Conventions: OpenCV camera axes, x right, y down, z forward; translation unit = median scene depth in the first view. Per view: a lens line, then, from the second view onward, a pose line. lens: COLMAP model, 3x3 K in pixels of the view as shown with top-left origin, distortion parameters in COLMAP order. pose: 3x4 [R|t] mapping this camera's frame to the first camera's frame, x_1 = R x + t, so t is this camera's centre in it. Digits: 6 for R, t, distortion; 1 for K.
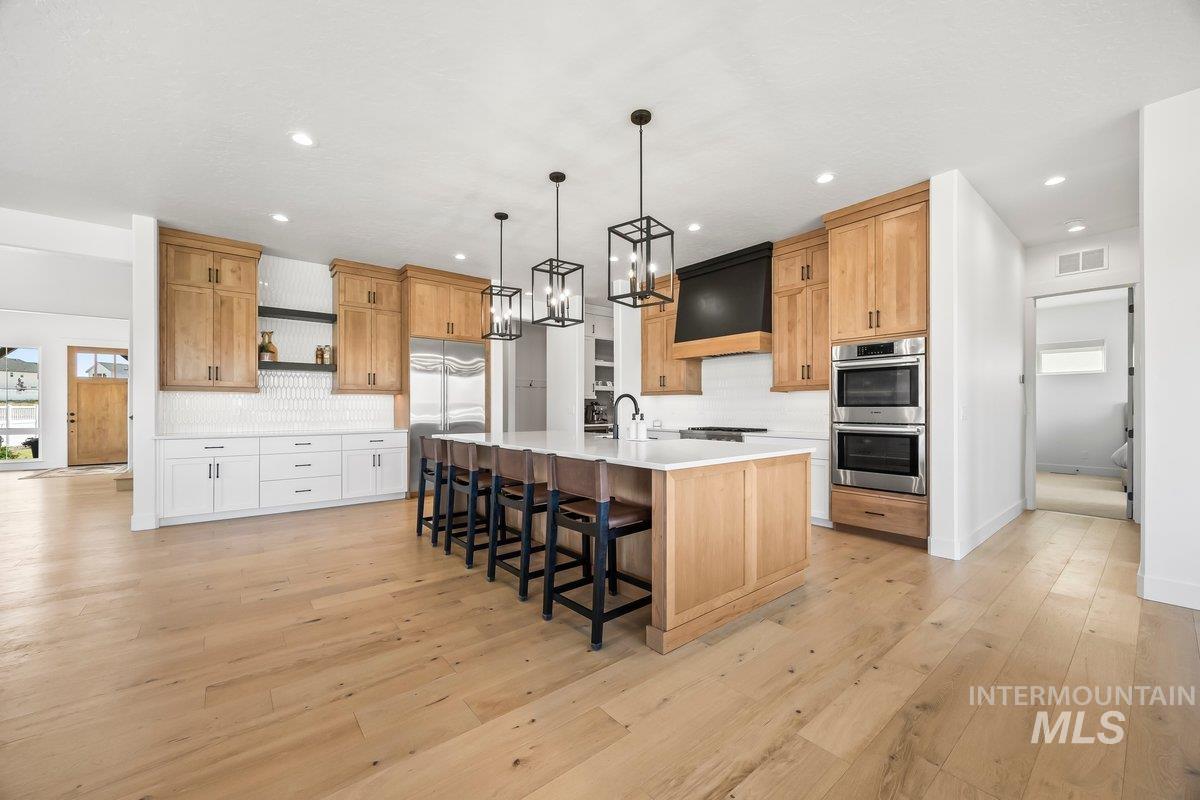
lens RADIAL K [[458.2, 0, 596.8], [0, 458.2, 404.9], [0, 0, 1]] dist [0.001062, 0.000092]
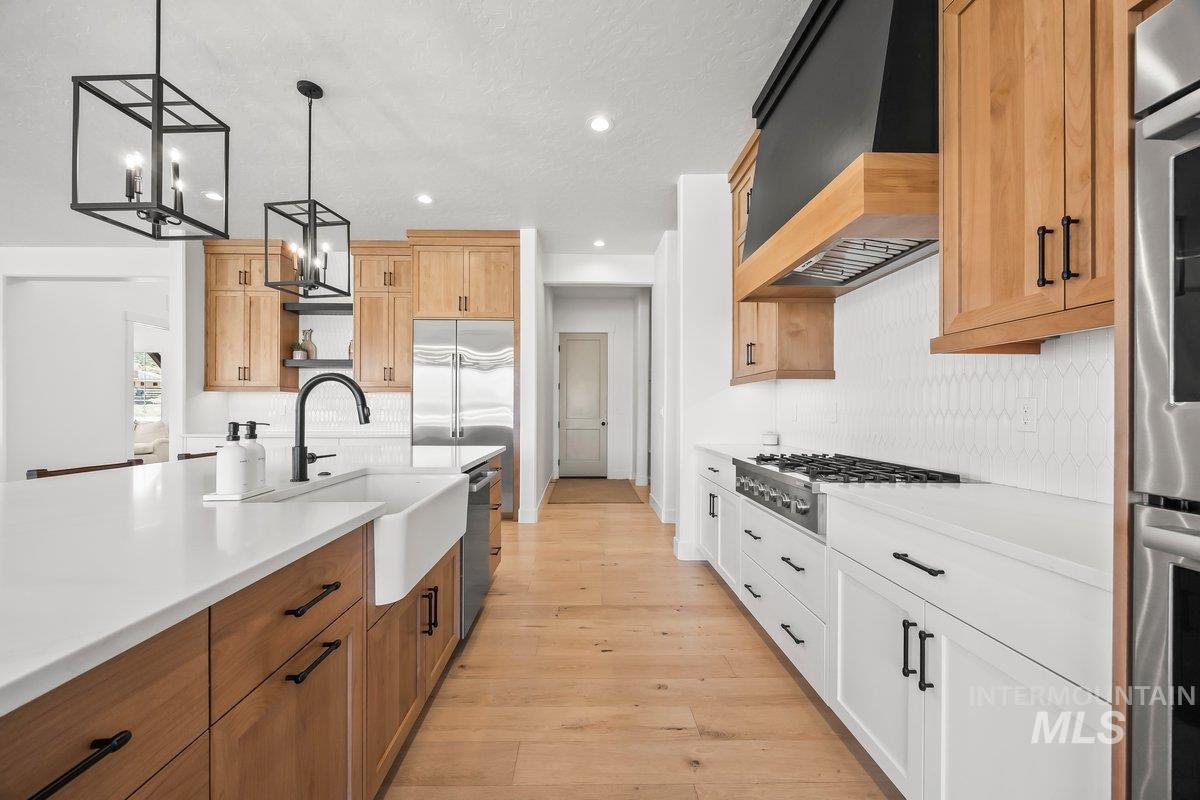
lens RADIAL K [[458.2, 0, 596.8], [0, 458.2, 404.9], [0, 0, 1]] dist [0.001062, 0.000092]
pose [[0.793107, -0.002888, -0.609076, 0.336376], [0.002889, 0.999995, -0.000979, 0.003560], [0.609076, -0.000983, 0.793111, 0.551696]]
